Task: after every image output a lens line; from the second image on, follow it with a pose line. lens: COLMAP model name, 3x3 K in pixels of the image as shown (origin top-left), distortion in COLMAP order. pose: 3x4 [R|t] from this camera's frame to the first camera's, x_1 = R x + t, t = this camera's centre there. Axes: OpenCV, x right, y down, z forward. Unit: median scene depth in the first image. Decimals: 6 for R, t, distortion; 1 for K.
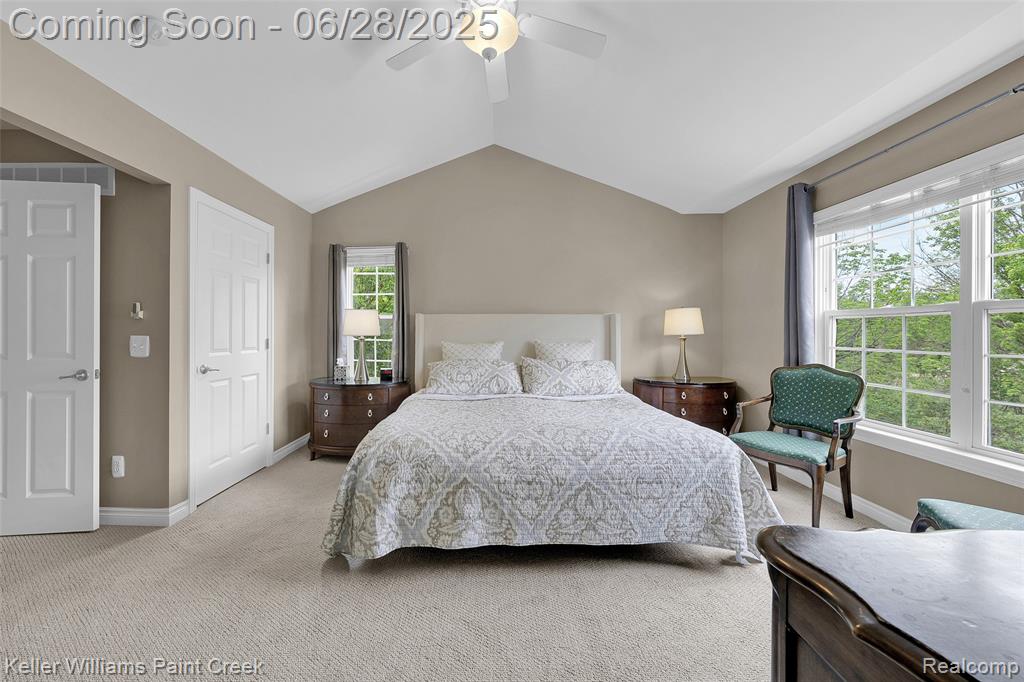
lens RADIAL K [[374.0, 0, 516.1], [0, 374.0, 332.5], [0, 0, 1]] dist [-0.000031, -0.000069]
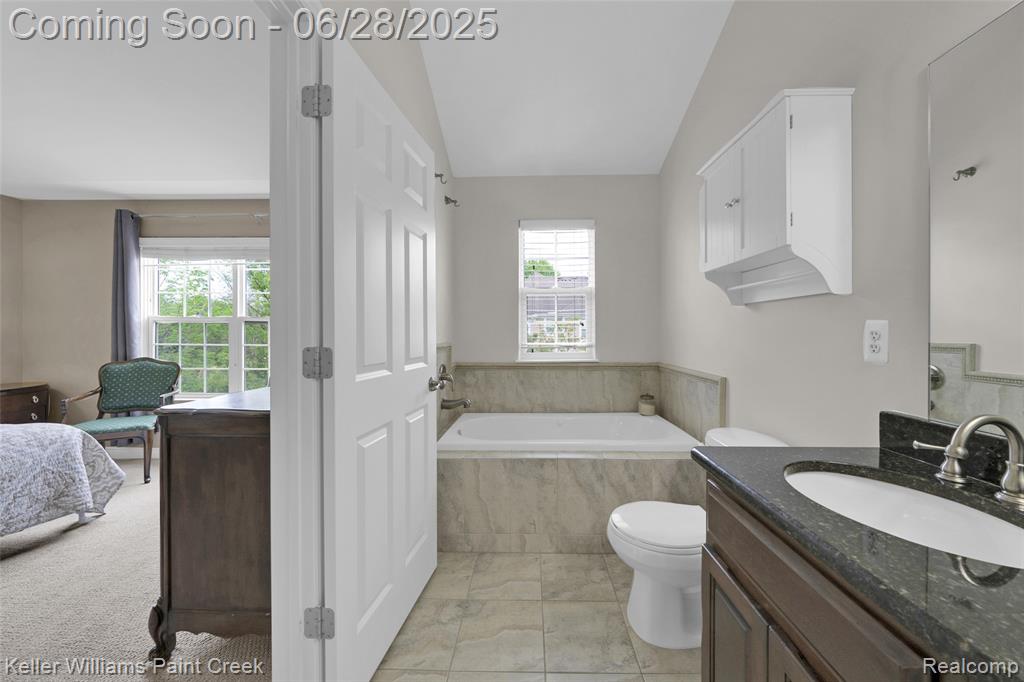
lens RADIAL K [[374.0, 0, 516.1], [0, 374.0, 332.5], [0, 0, 1]] dist [-0.000031, -0.000069]
pose [[0.072653, -0.001070, 0.997357, -0.406757], [0.001694, 0.999998, 0.000949, -0.000712], [-0.997356, 0.001620, 0.072655, -0.391186]]
